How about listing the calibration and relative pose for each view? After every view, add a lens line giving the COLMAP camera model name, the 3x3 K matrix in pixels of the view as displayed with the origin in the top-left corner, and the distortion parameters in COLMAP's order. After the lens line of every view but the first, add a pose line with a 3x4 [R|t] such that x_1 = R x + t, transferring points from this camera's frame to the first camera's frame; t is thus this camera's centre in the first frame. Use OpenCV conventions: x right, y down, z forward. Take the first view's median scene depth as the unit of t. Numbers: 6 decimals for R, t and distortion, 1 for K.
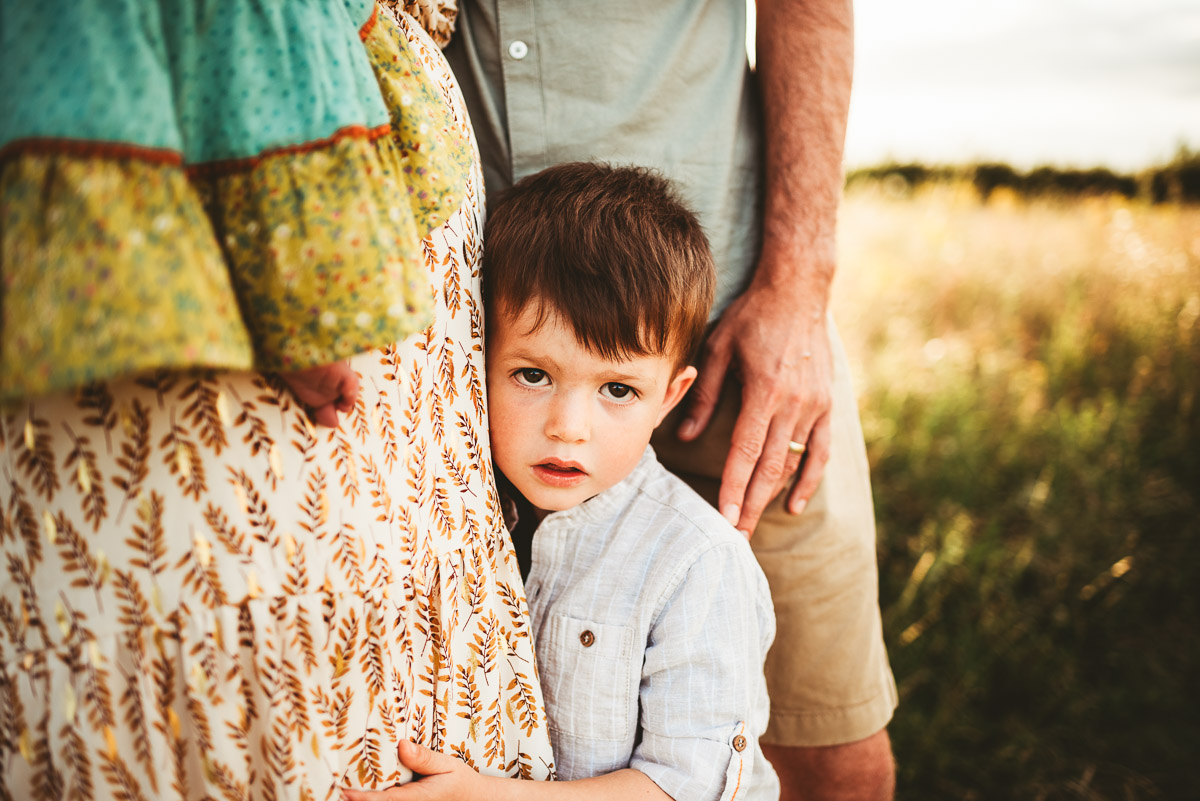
lens RADIAL K [[1161.8, 0, 601.5], [0, 1161.8, 402.8], [0, 0, 1]] dist [-0.057043, 0.000000]
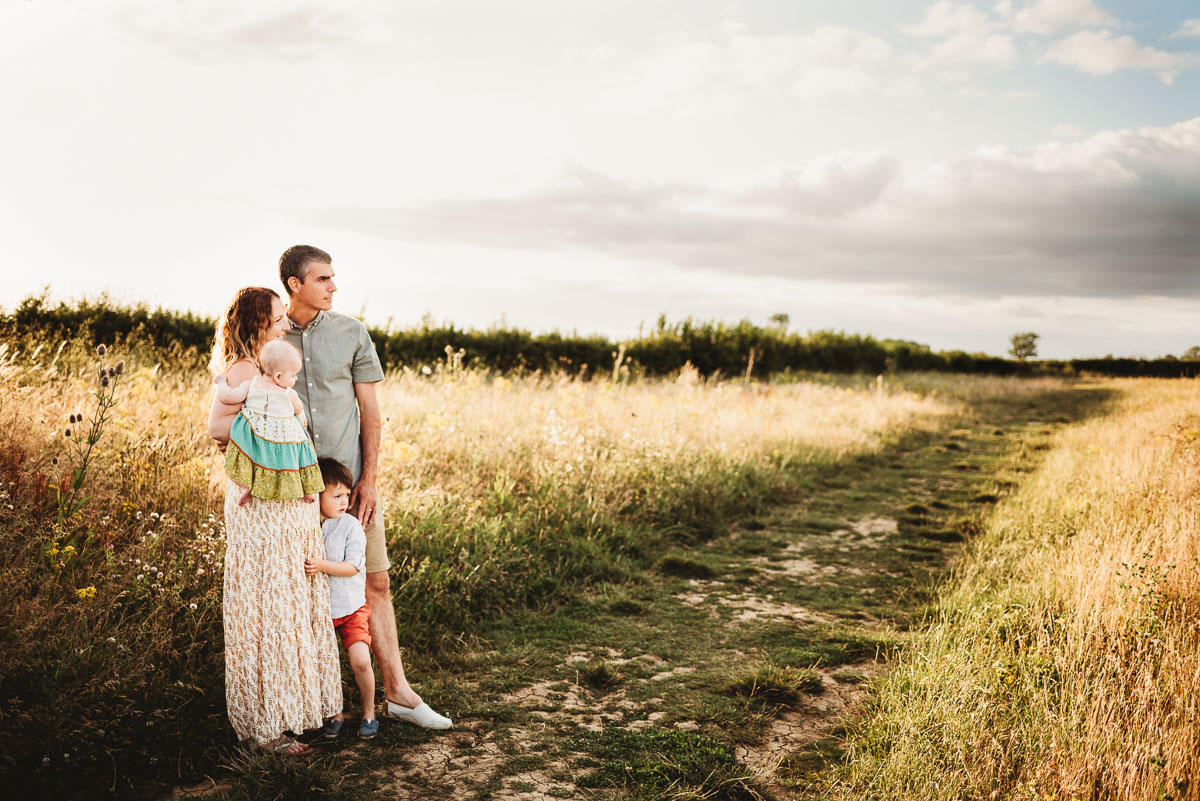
lens RADIAL K [[1161.8, 0, 600.8], [0, 1161.8, 401.4], [0, 0, 1]] dist [-0.057043, 0.000000]
pose [[0.925148, 0.010099, 0.379471, -0.873869], [0.038307, 0.992060, -0.119792, 0.221237], [-0.377668, 0.125362, 0.917416, -4.330963]]
